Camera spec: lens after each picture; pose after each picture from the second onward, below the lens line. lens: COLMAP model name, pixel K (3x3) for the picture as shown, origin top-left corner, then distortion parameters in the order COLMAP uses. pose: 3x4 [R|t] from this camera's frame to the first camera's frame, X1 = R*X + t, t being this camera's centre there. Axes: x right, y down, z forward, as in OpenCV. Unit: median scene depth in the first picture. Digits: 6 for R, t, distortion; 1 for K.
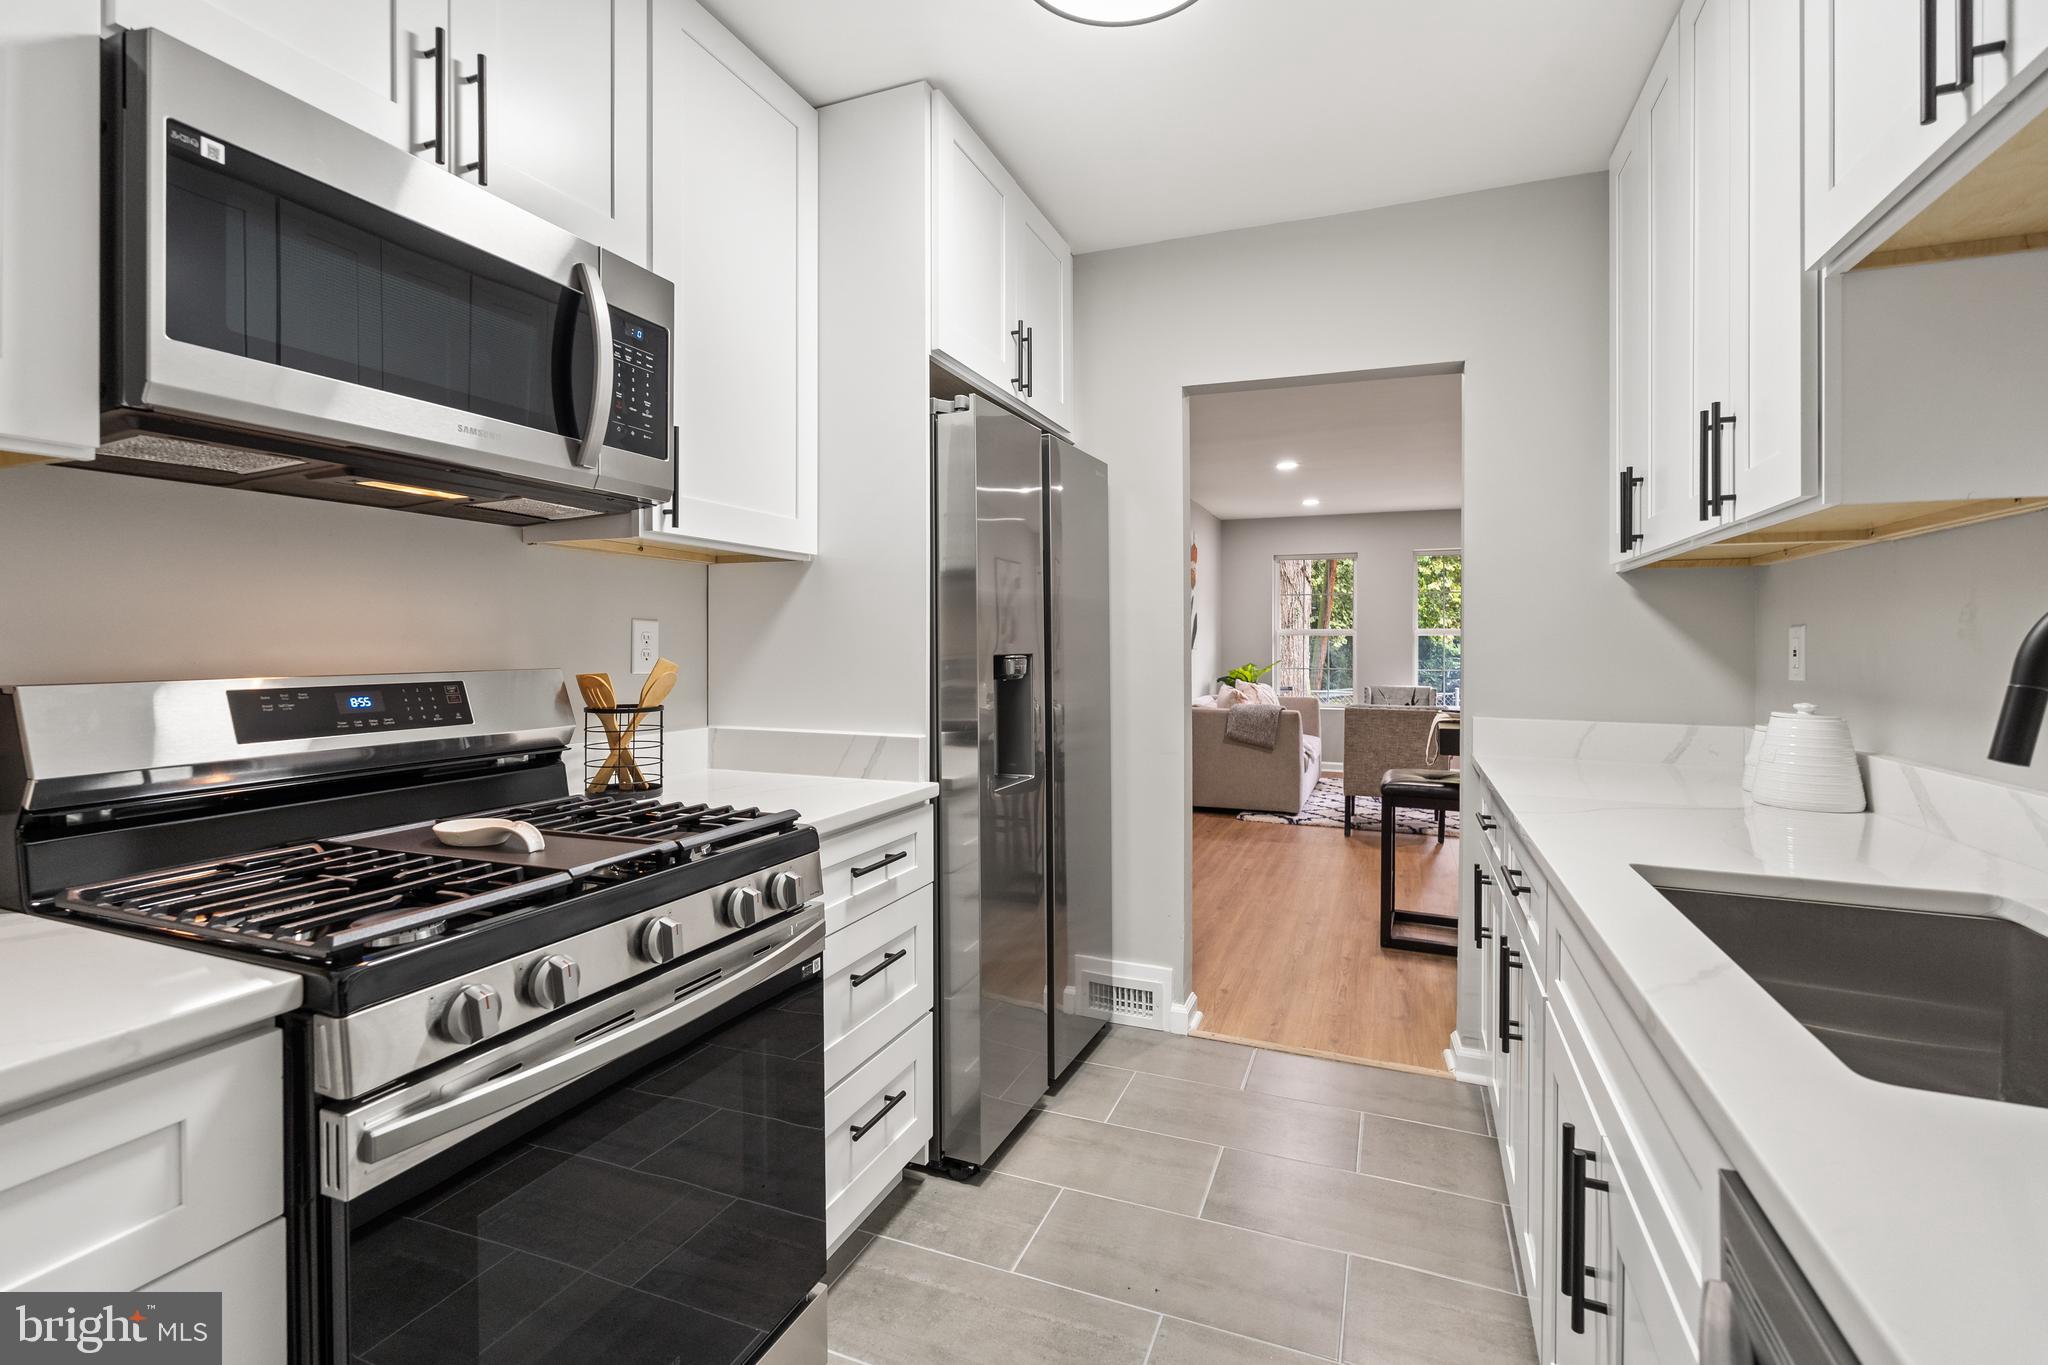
lens RADIAL K [[923.2, 0, 1027.6], [0, 923.2, 637.4], [0, 0, 1]] dist [-0.002493, -0.000199]
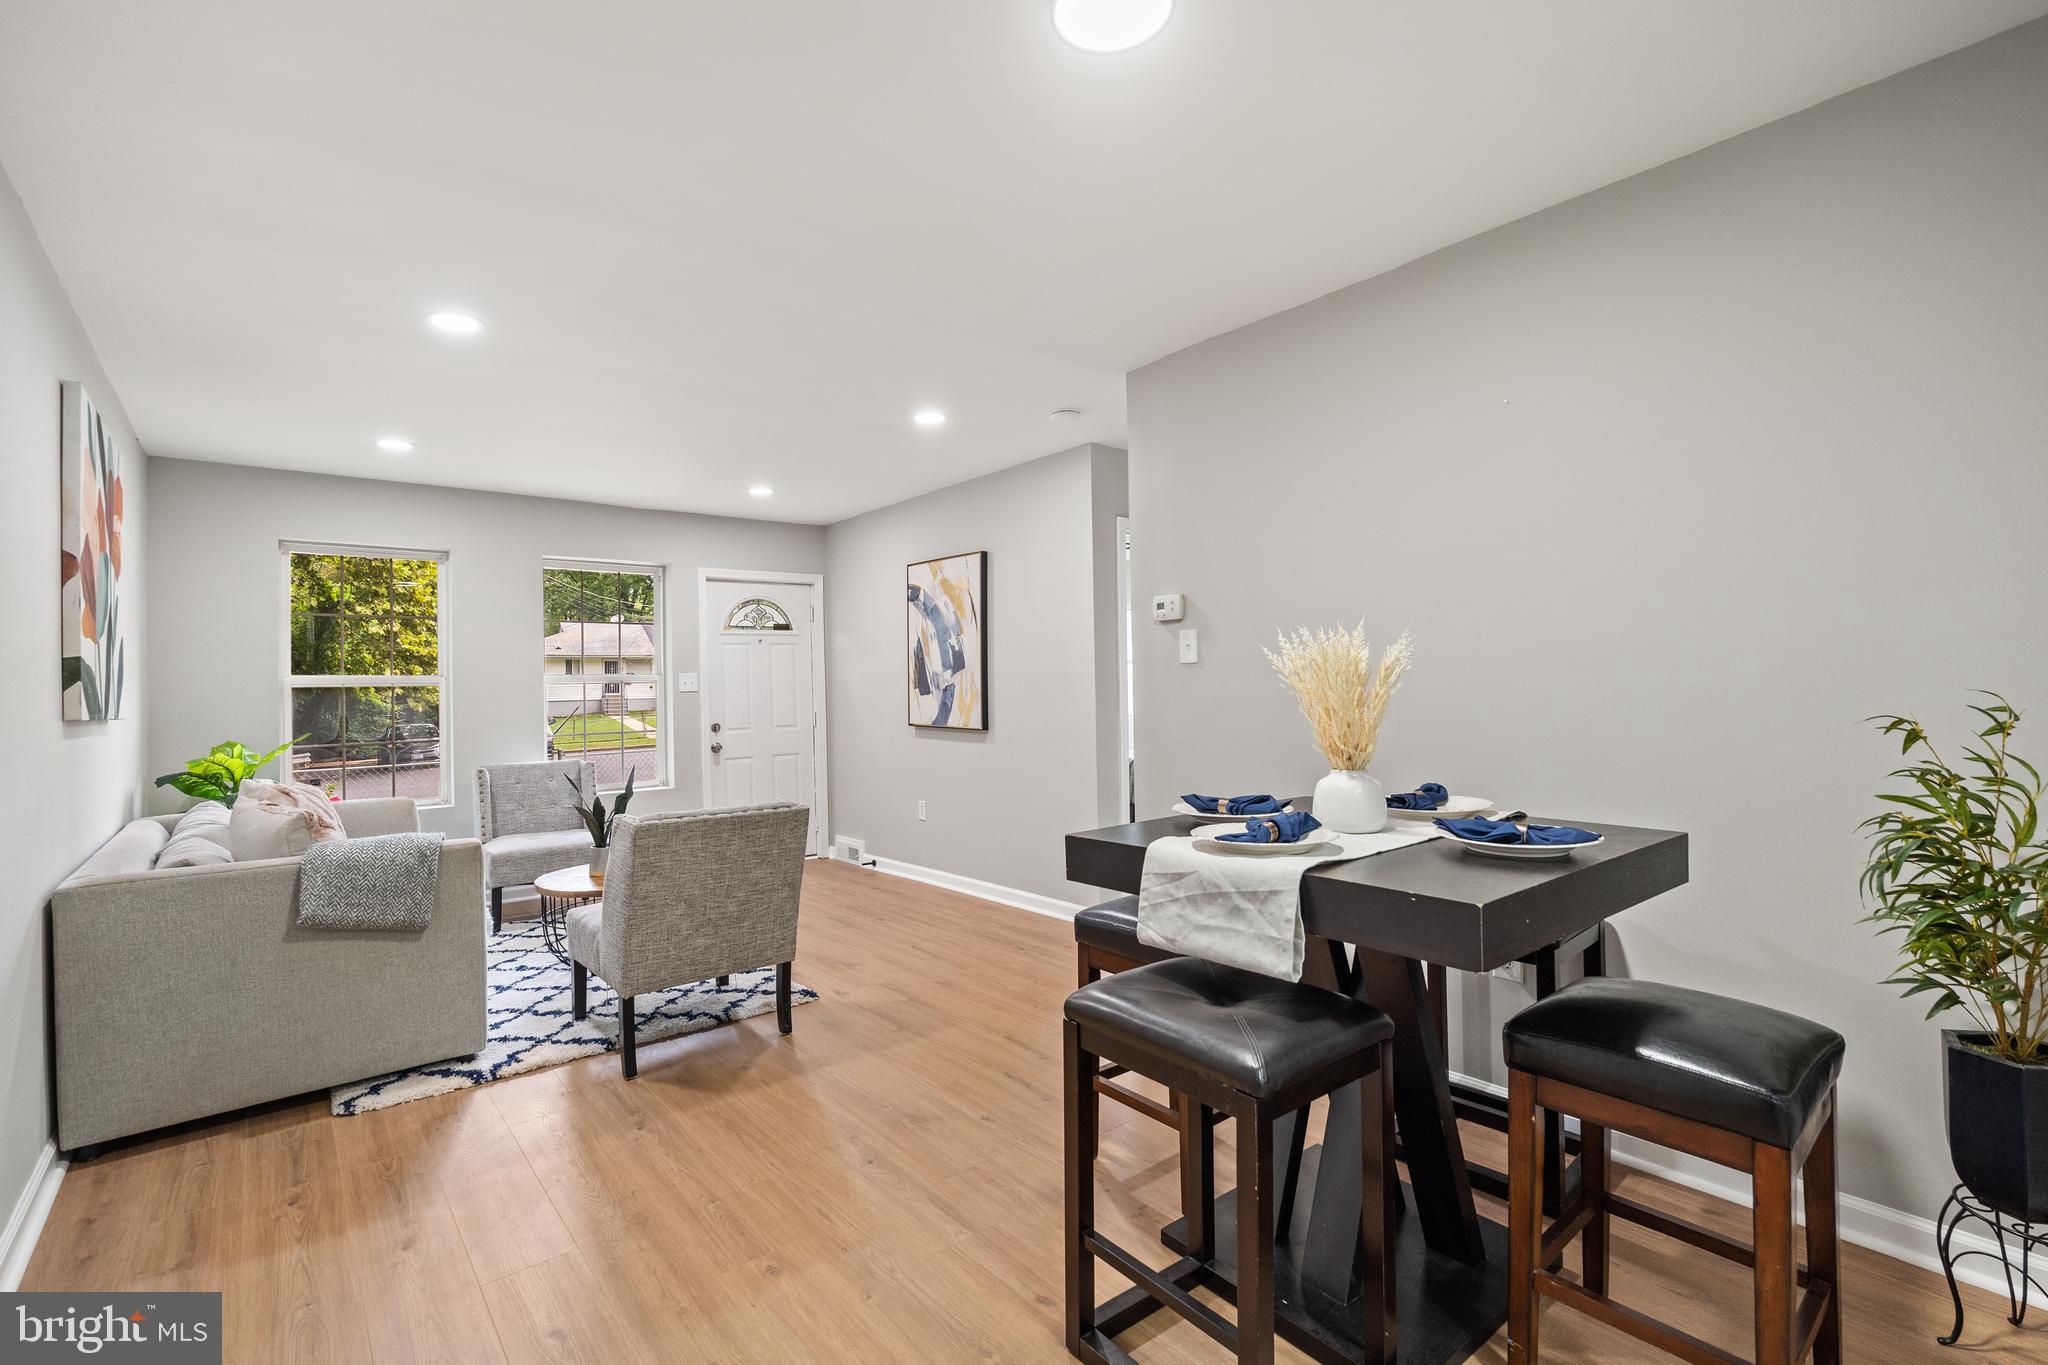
lens RADIAL K [[907.0, 0, 1015.0], [0, 907.0, 681.4], [0, 0, 1]] dist [0.004428, -0.000123]
pose [[0.479365, -0.003183, 0.877610, 0.033369], [0.012650, 0.999915, -0.003283, 0.005427], [-0.877524, 0.012676, 0.479365, 1.970213]]
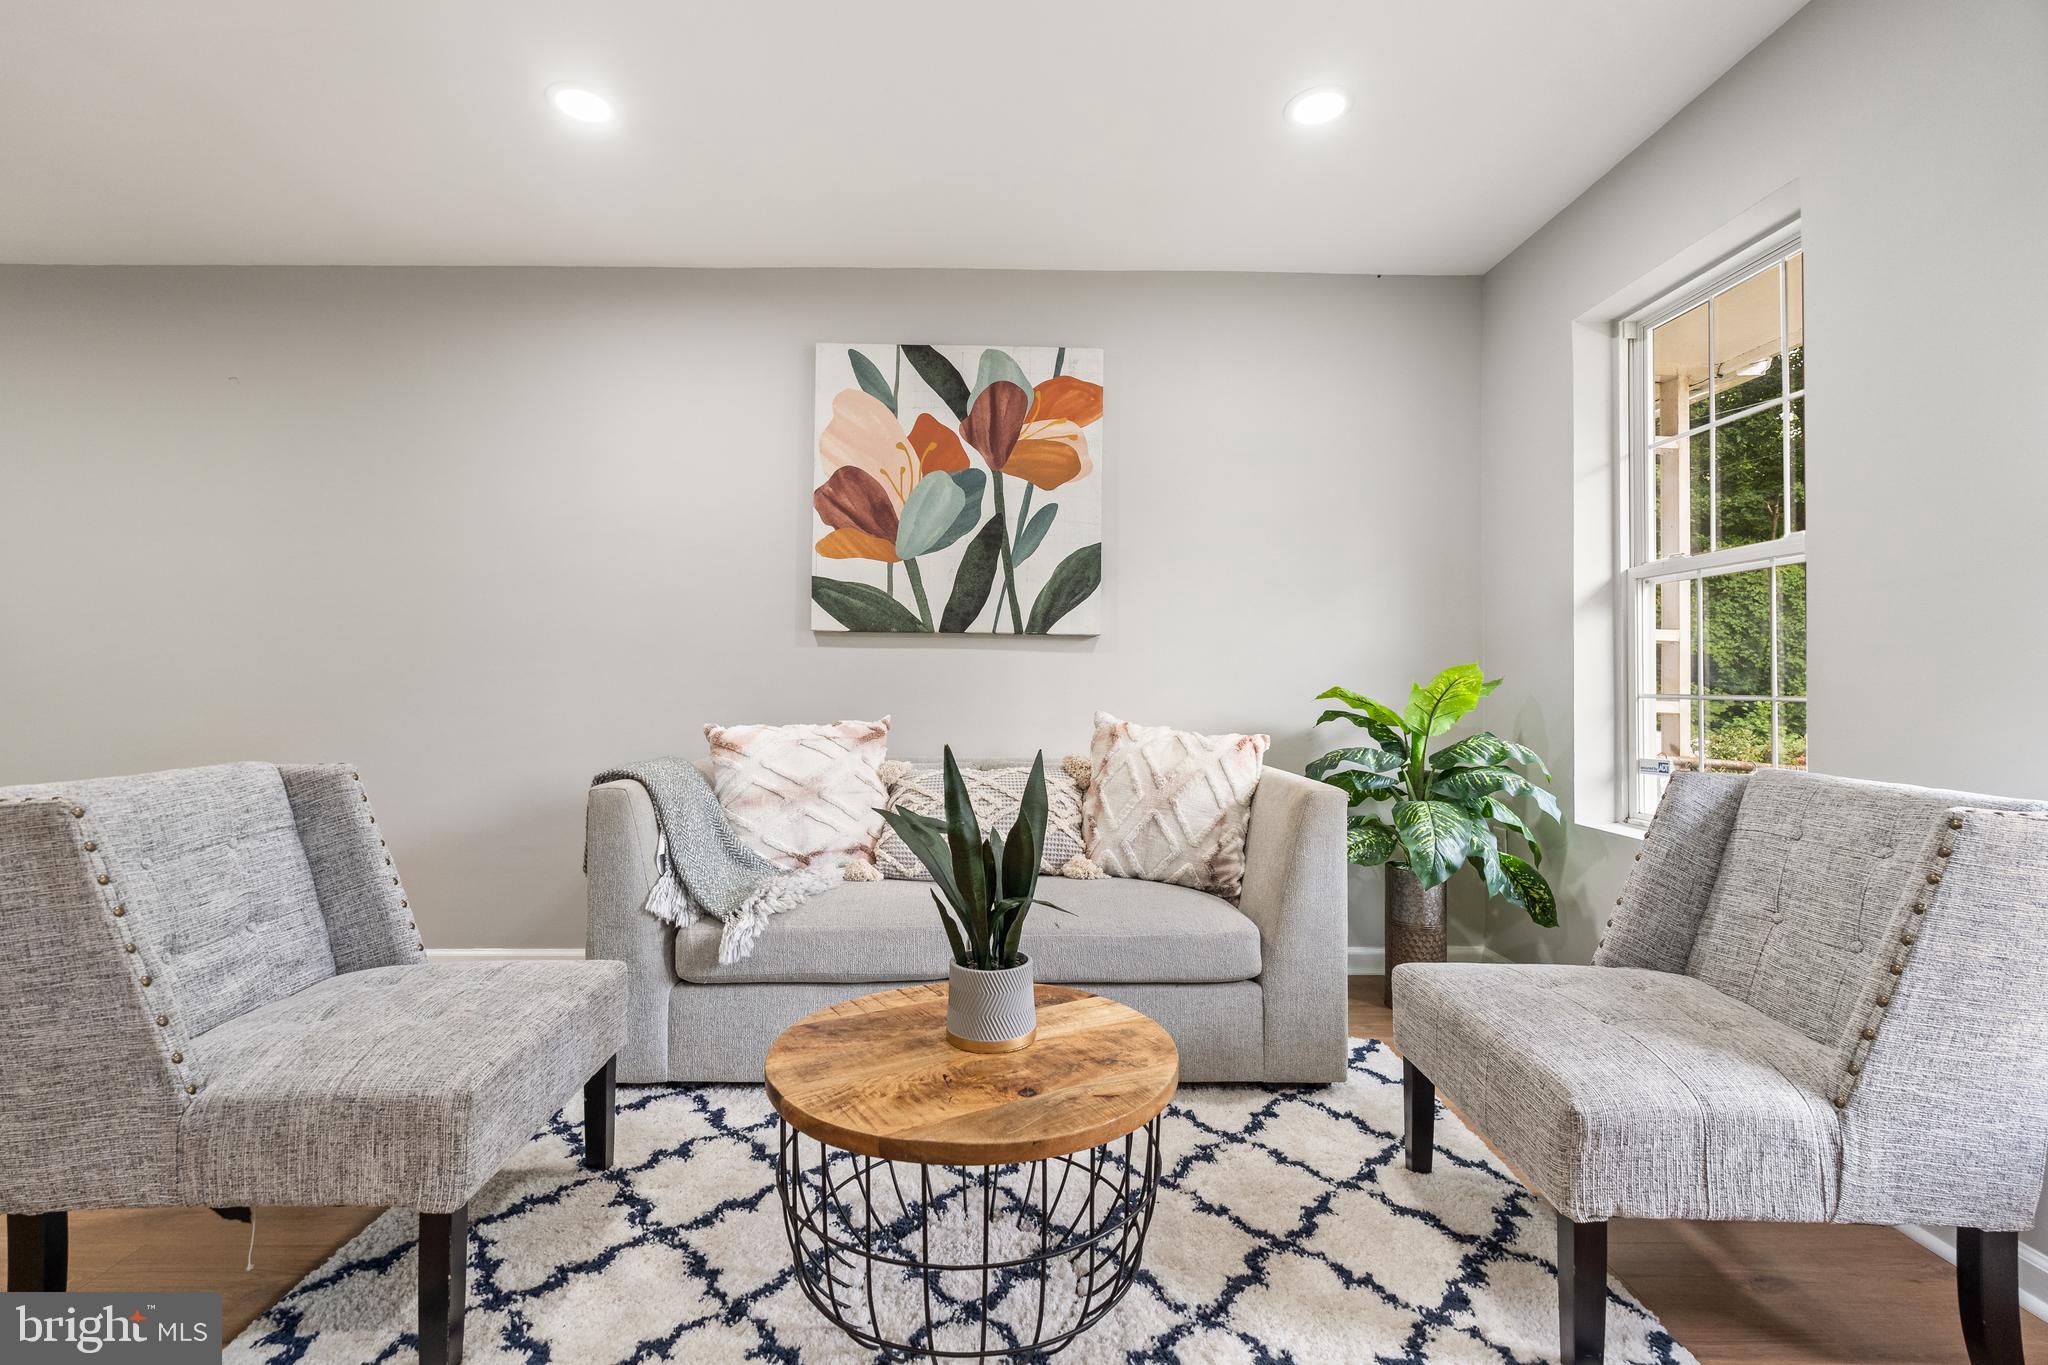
lens RADIAL K [[934.4, 0, 1003.1], [0, 934.4, 664.5], [0, 0, 1]] dist [-0.000073, 0.000240]
pose [[0.380122, -0.015259, -0.924810, 2.557600], [0.002787, 0.999878, -0.015352, 0.147466], [0.924932, 0.003258, 0.380118, 3.798041]]
